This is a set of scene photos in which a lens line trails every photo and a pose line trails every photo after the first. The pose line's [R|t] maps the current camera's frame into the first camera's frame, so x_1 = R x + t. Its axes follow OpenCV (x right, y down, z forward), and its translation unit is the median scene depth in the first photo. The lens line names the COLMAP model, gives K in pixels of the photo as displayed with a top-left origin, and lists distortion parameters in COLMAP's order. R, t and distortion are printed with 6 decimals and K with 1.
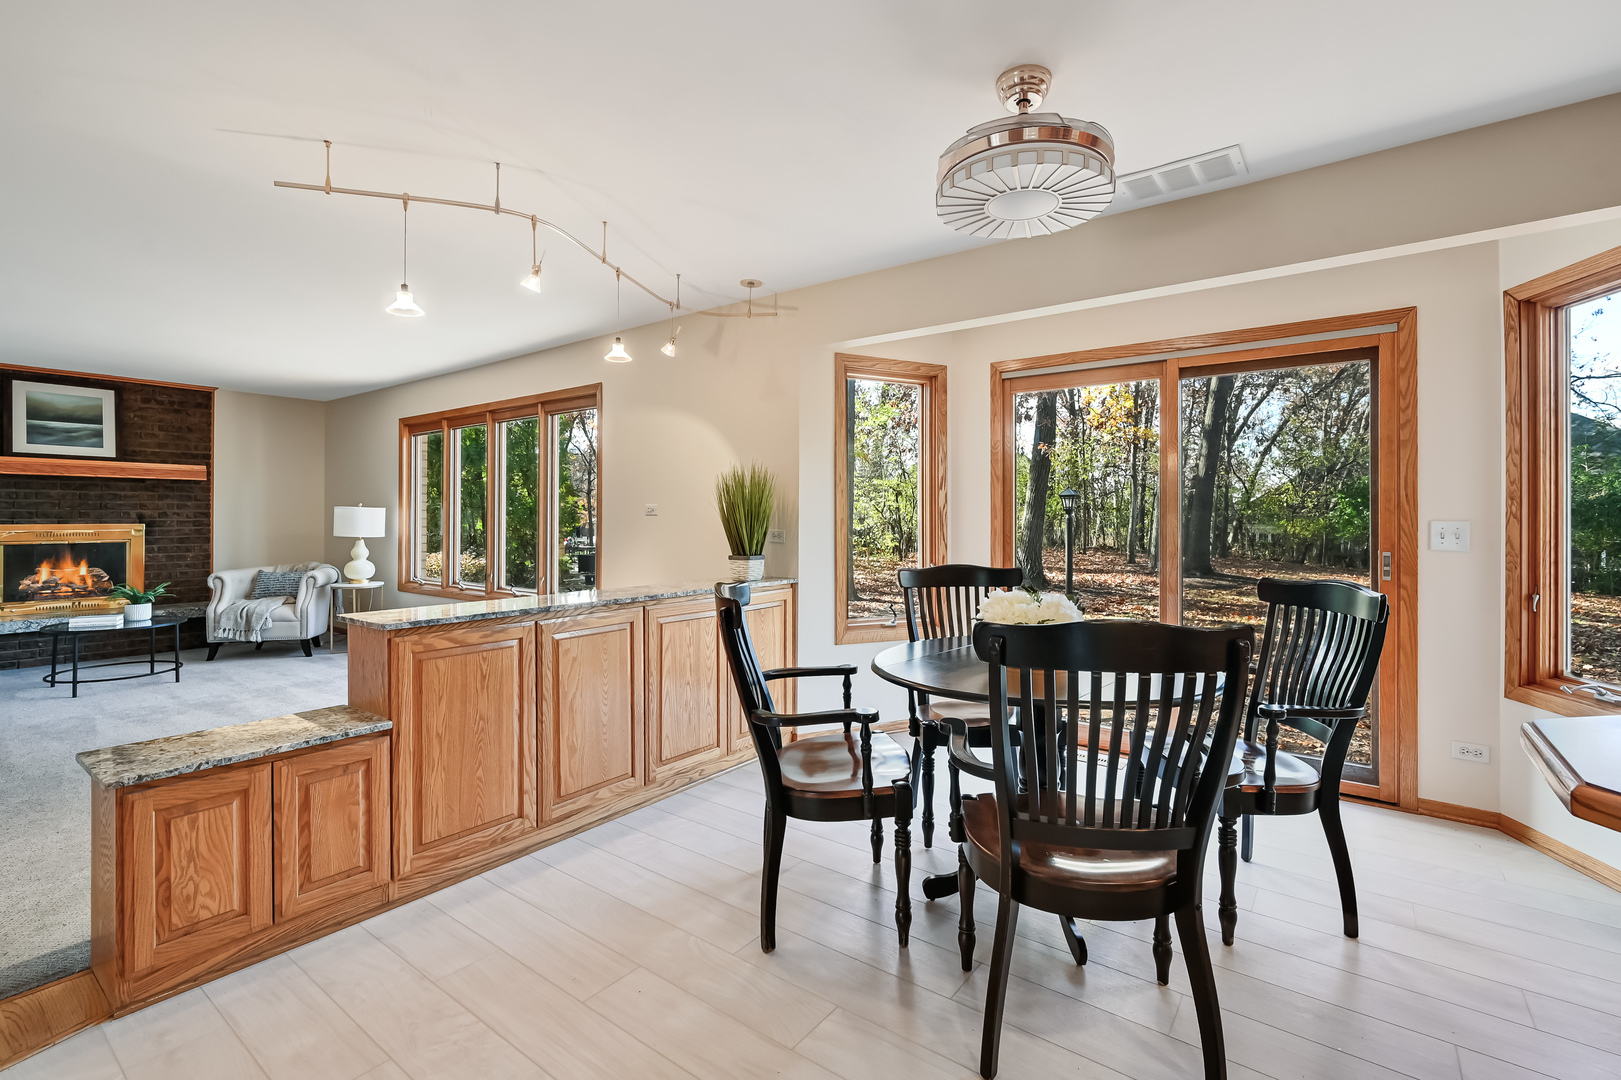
lens RADIAL K [[715.0, 0, 819.1], [0, 715.0, 515.3], [0, 0, 1]] dist [0.000276, -0.000532]
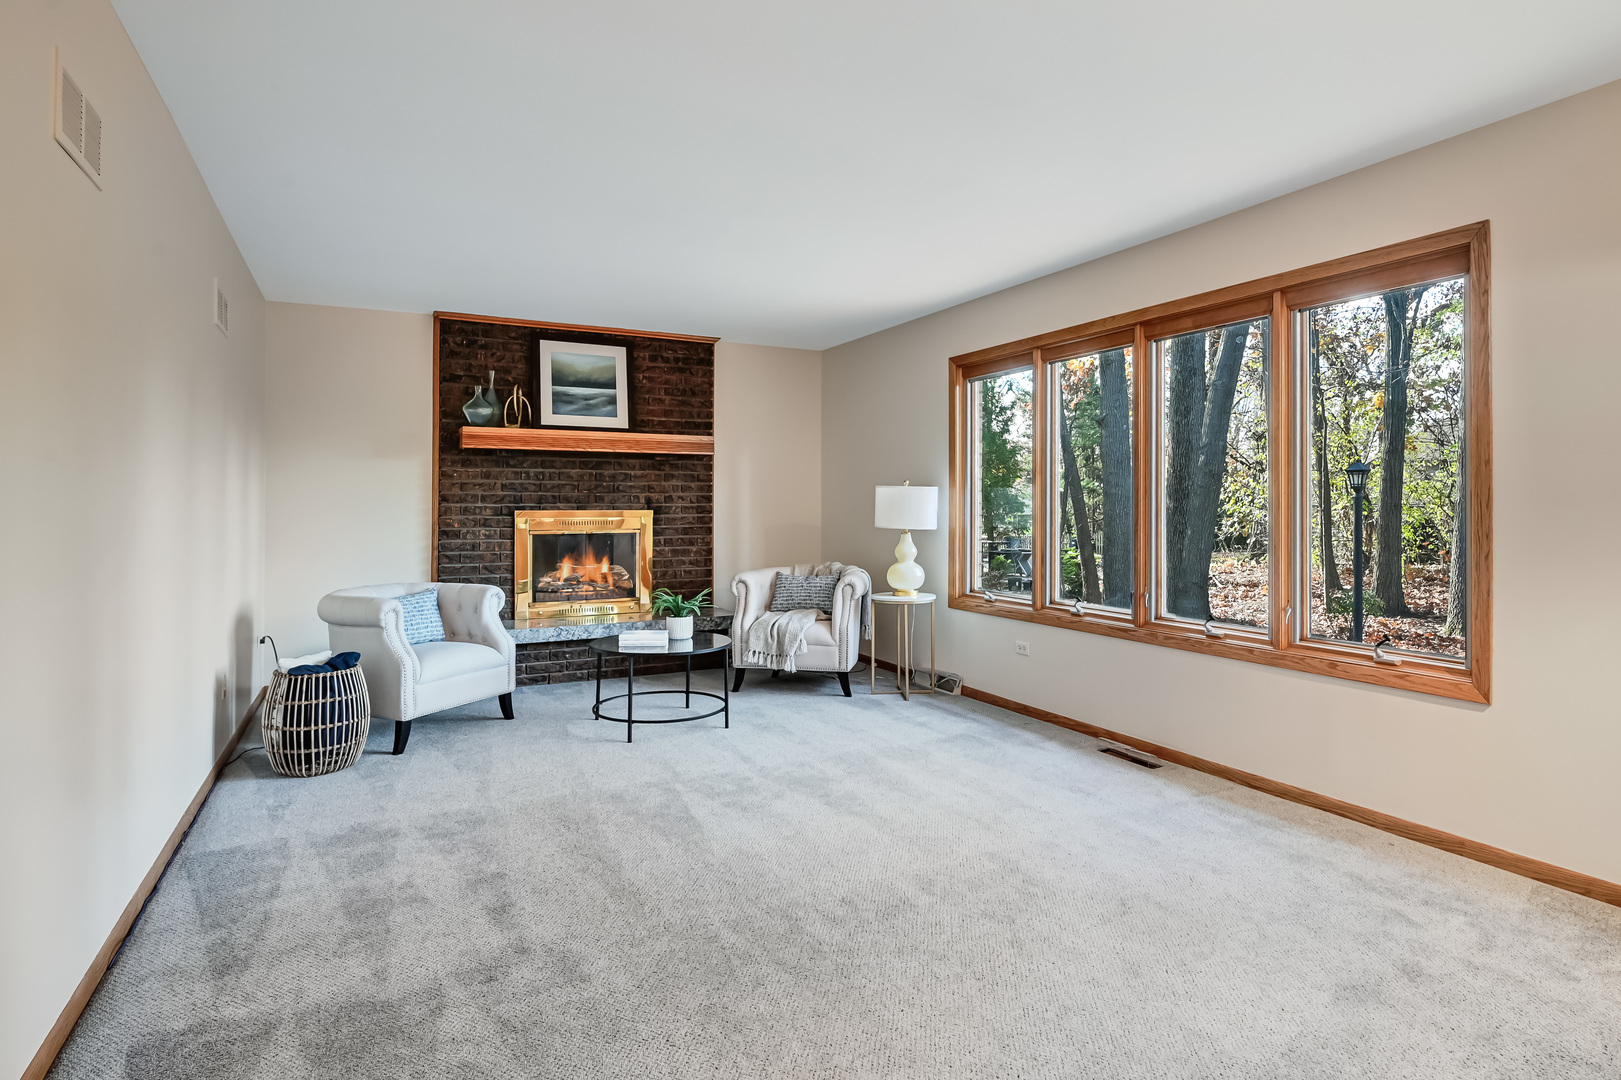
lens RADIAL K [[845.1, 0, 804.8], [0, 845.1, 493.5], [0, 0, 1]] dist [-0.007198, -0.000610]
pose [[0.897567, -0.009203, -0.440782, -0.387485], [0.003758, 0.999906, -0.013223, 0.006757], [0.440862, 0.010212, 0.897517, 0.229564]]
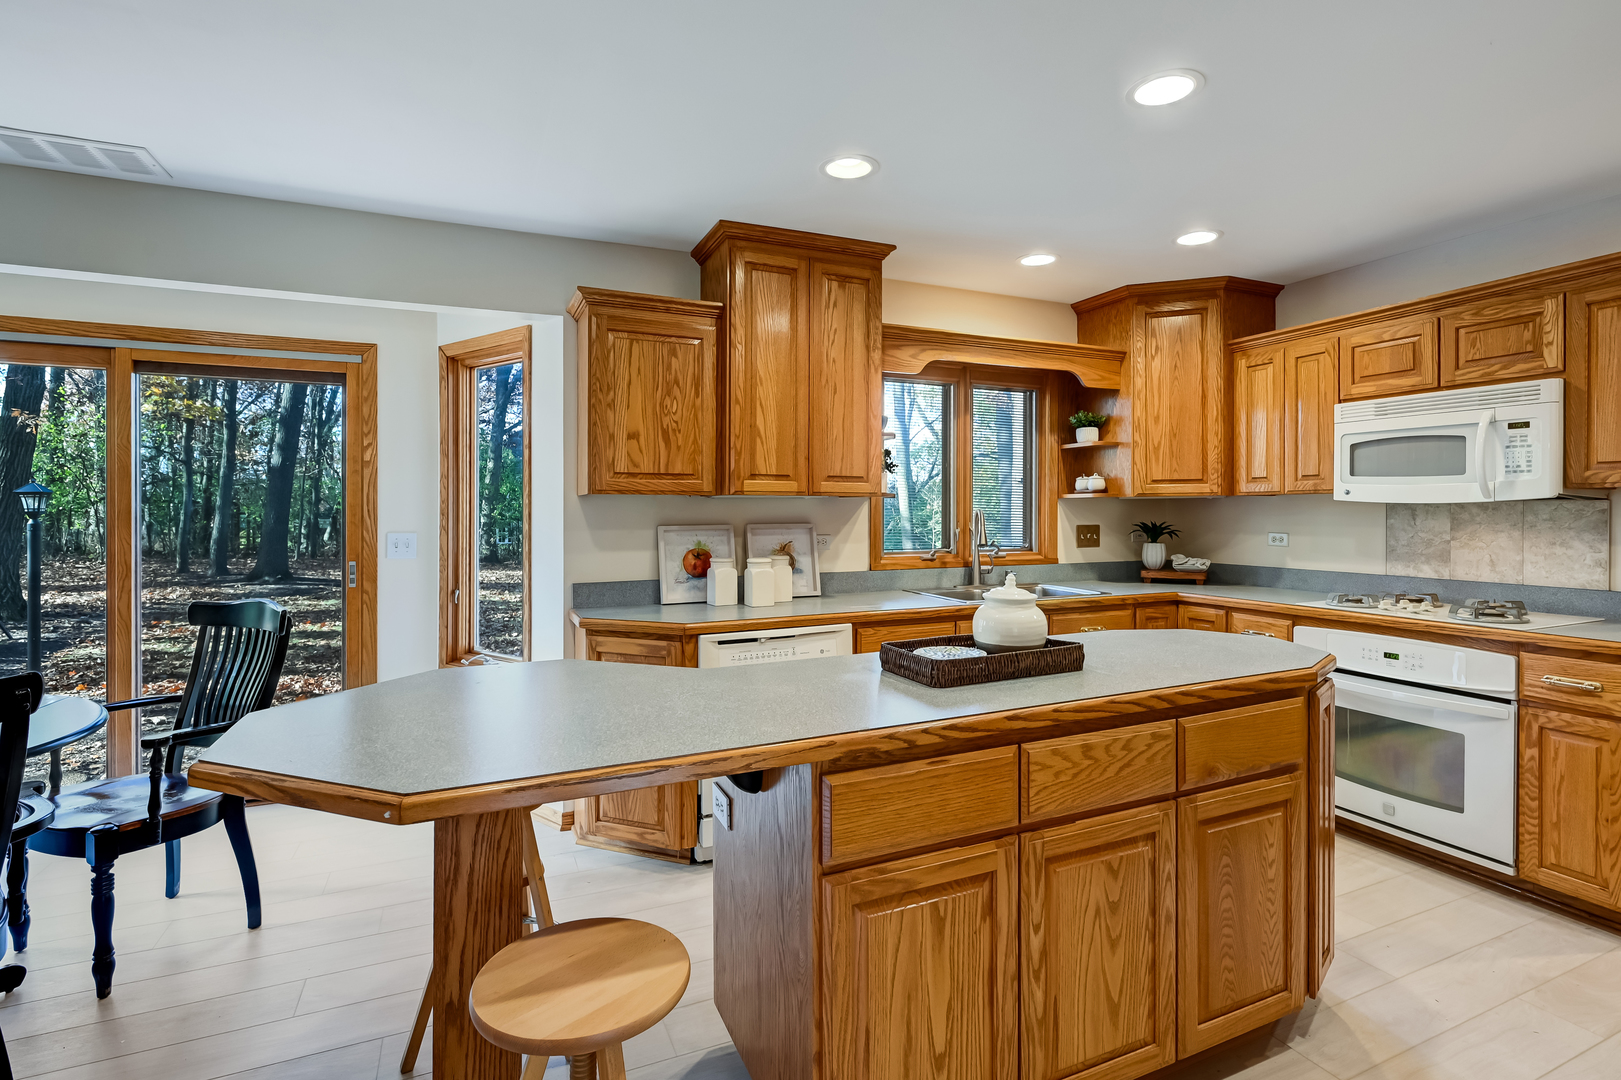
lens RADIAL K [[781.2, 0, 841.4], [0, 781.2, 512.7], [0, 0, 1]] dist [-0.005688, -0.000772]
pose [[0.472814, -0.005073, 0.881148, 0.046421], [-0.002817, 0.999970, 0.007269, -0.017942], [-0.881158, -0.005919, 0.472785, -0.119772]]
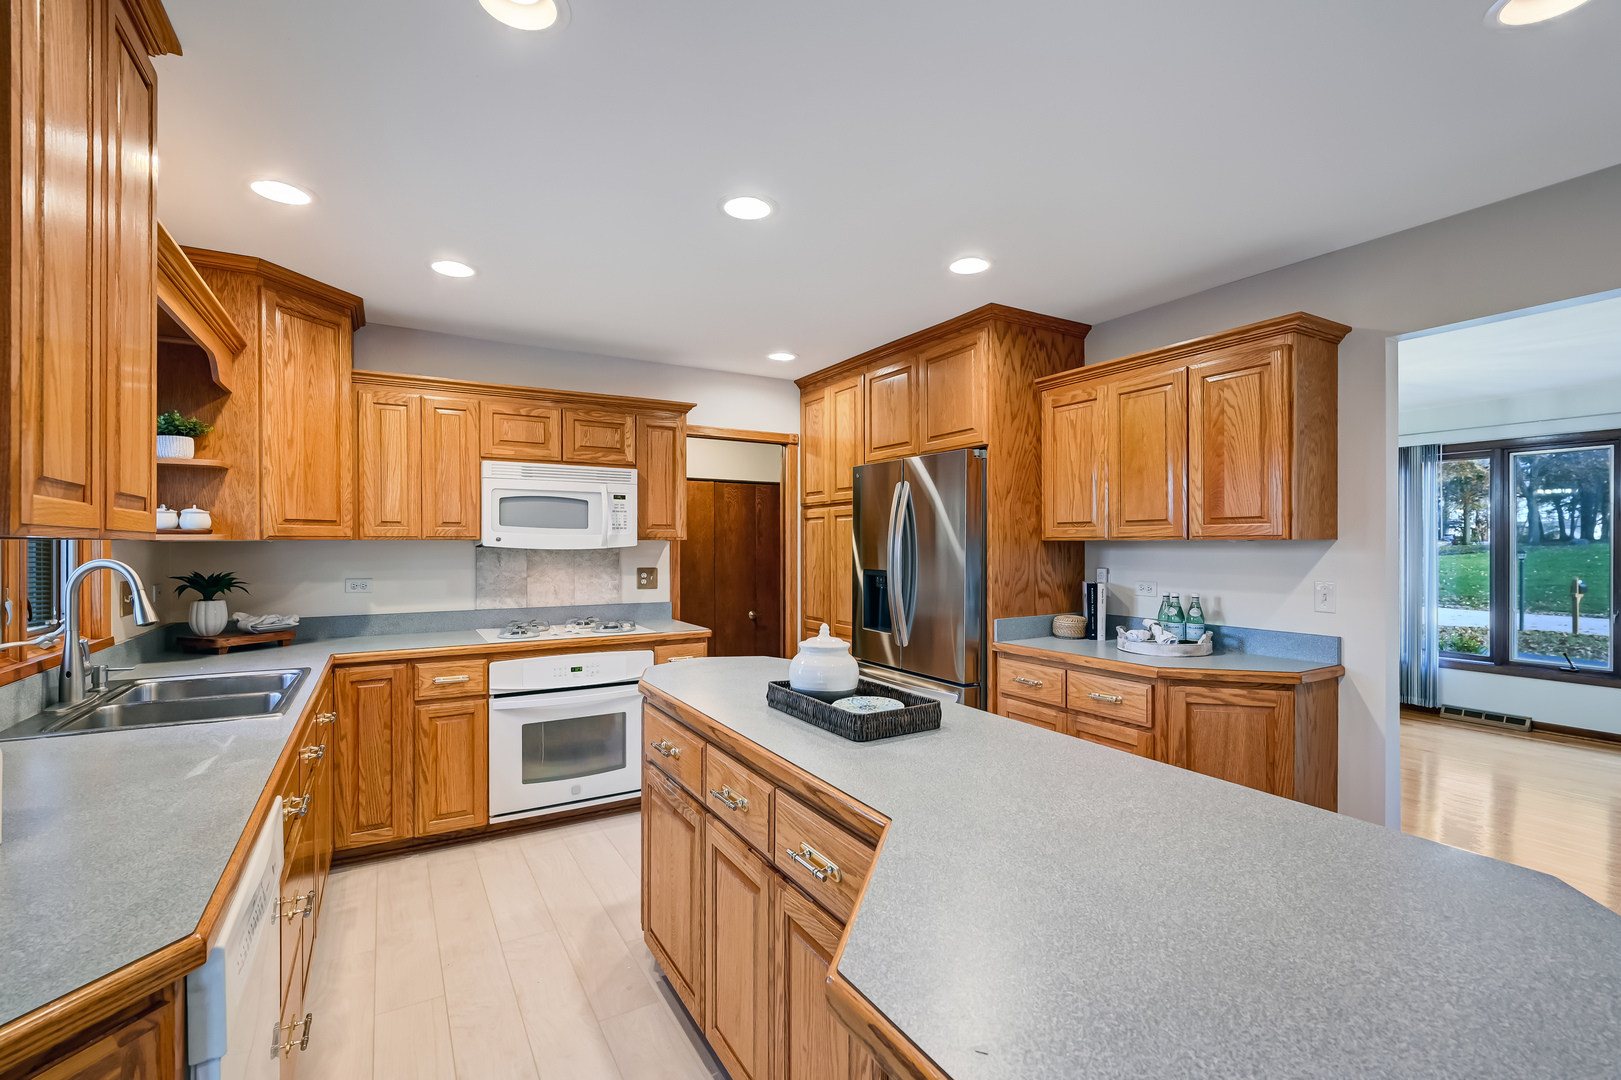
lens RADIAL K [[715.0, 0, 802.3], [0, 715.0, 546.6], [0, 0, 1]] dist [0.000276, -0.000532]
pose [[-0.919365, -0.002814, 0.393396, 0.253133], [-0.003634, 0.999992, -0.001342, -0.023855], [-0.393389, -0.002664, -0.919368, 0.272869]]
